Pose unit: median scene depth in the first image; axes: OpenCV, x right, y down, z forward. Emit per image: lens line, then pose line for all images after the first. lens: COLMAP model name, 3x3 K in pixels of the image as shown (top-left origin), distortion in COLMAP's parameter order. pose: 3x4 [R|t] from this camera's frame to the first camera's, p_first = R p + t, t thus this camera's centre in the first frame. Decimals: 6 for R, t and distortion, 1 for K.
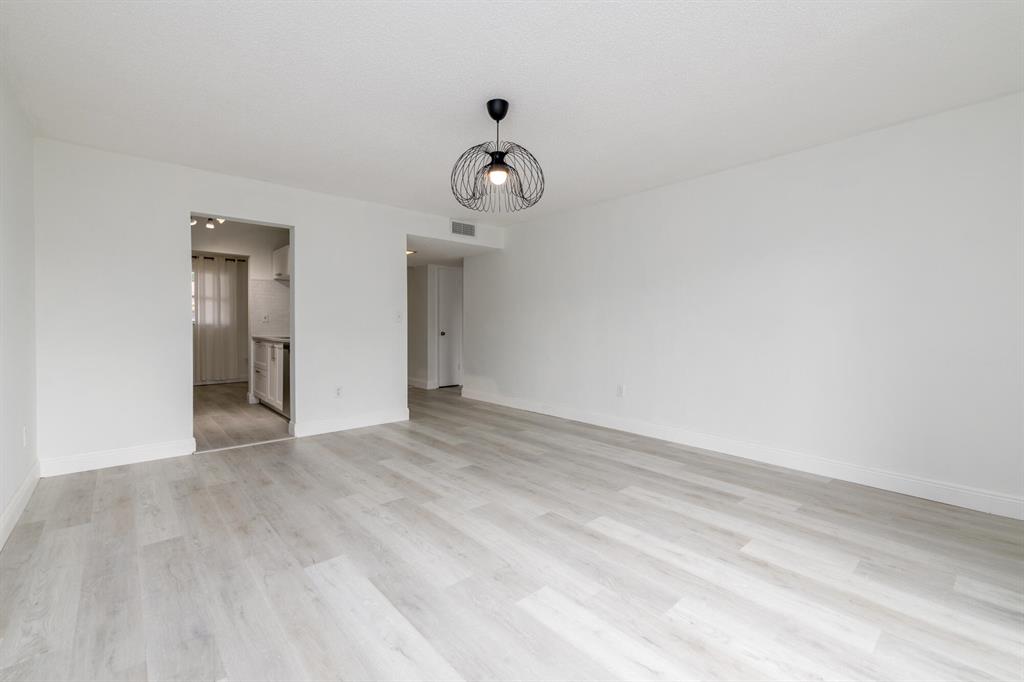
lens RADIAL K [[458.4, 0, 510.8], [0, 458.4, 338.7], [0, 0, 1]] dist [0.013815, -0.000504]
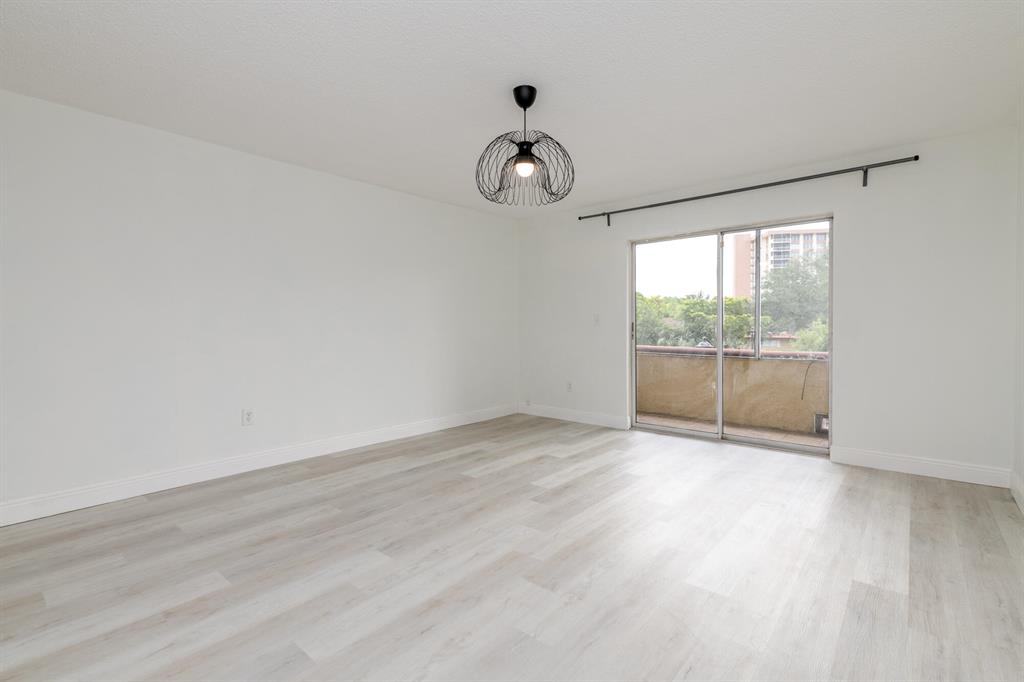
lens RADIAL K [[458.4, 0, 510.8], [0, 458.4, 338.7], [0, 0, 1]] dist [0.013815, -0.000504]
pose [[-0.151006, -0.029393, 0.988096, -0.920009], [0.028670, 0.999007, 0.034099, -0.048334], [-0.988117, 0.033477, -0.150013, 1.110101]]
